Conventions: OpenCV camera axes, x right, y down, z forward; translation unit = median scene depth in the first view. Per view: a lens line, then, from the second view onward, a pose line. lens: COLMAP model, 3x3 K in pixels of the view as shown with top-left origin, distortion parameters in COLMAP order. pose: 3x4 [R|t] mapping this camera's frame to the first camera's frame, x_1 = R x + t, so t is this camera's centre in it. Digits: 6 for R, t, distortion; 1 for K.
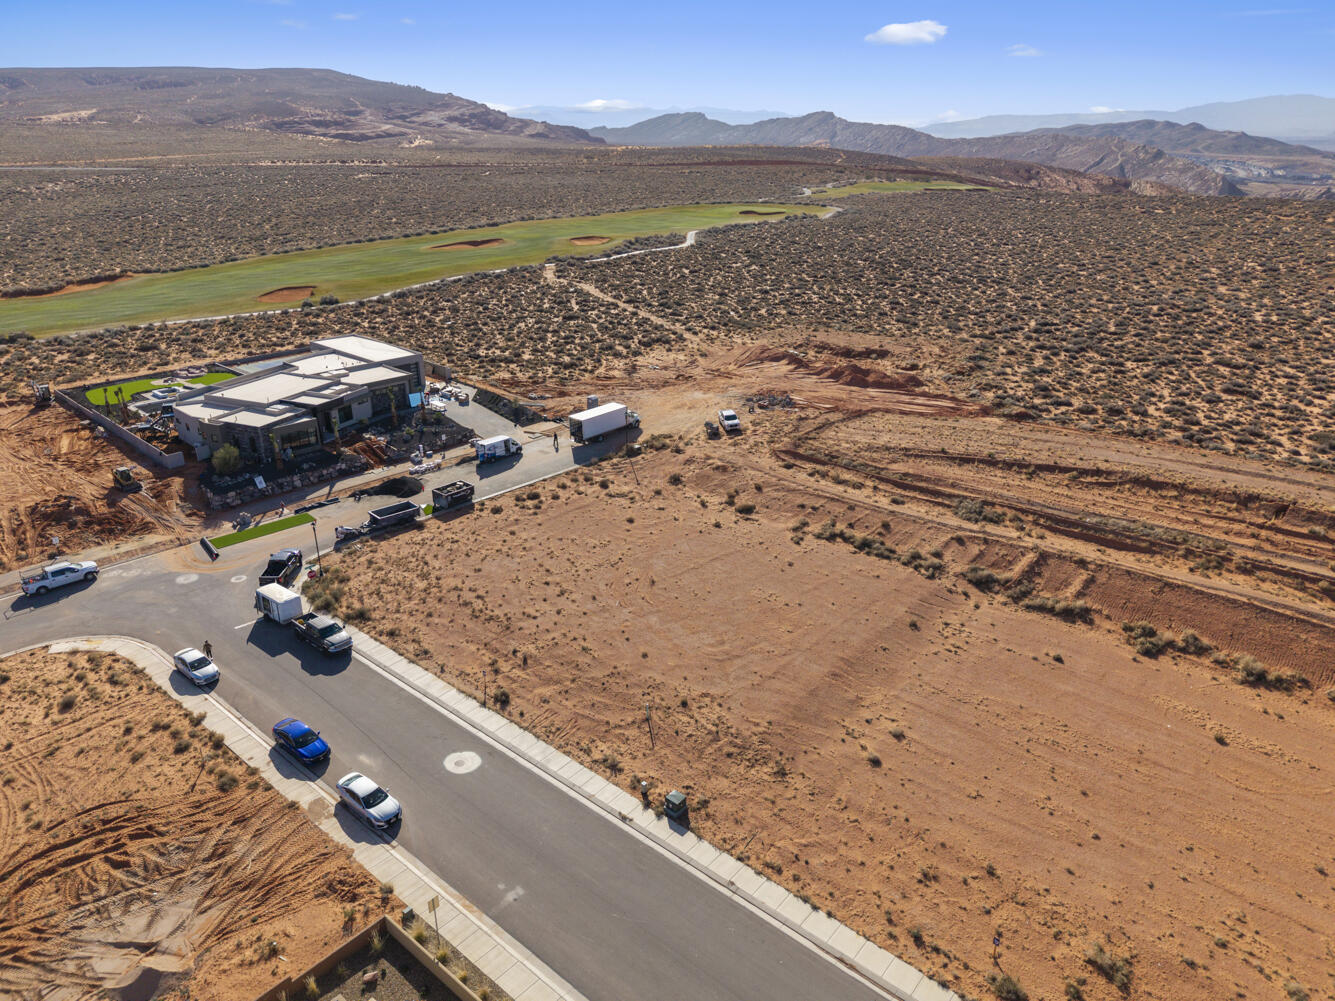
lens RADIAL K [[889.3, 0, 667.5], [0, 889.3, 500.5], [0, 0, 1]] dist [0.018359, -0.021180]
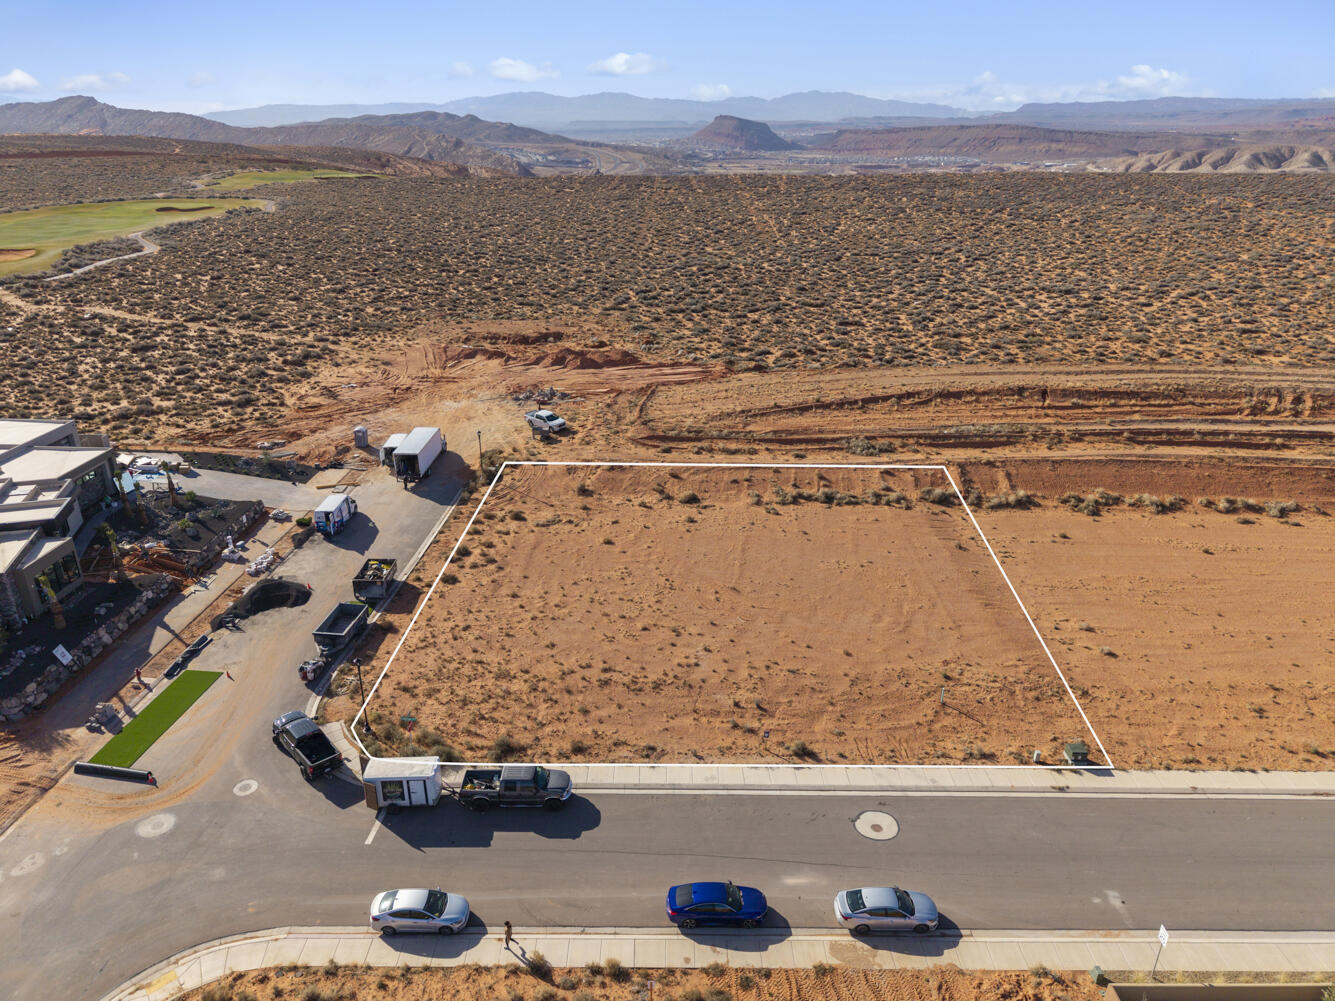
lens RADIAL K [[889.3, 0, 667.5], [0, 889.3, 500.5], [0, 0, 1]] dist [0.018359, -0.021180]
pose [[0.761970, -0.248460, 0.598054, -0.486901], [0.242666, 0.965734, 0.092035, -0.079863], [-0.600429, 0.074999, 0.796154, 0.250230]]
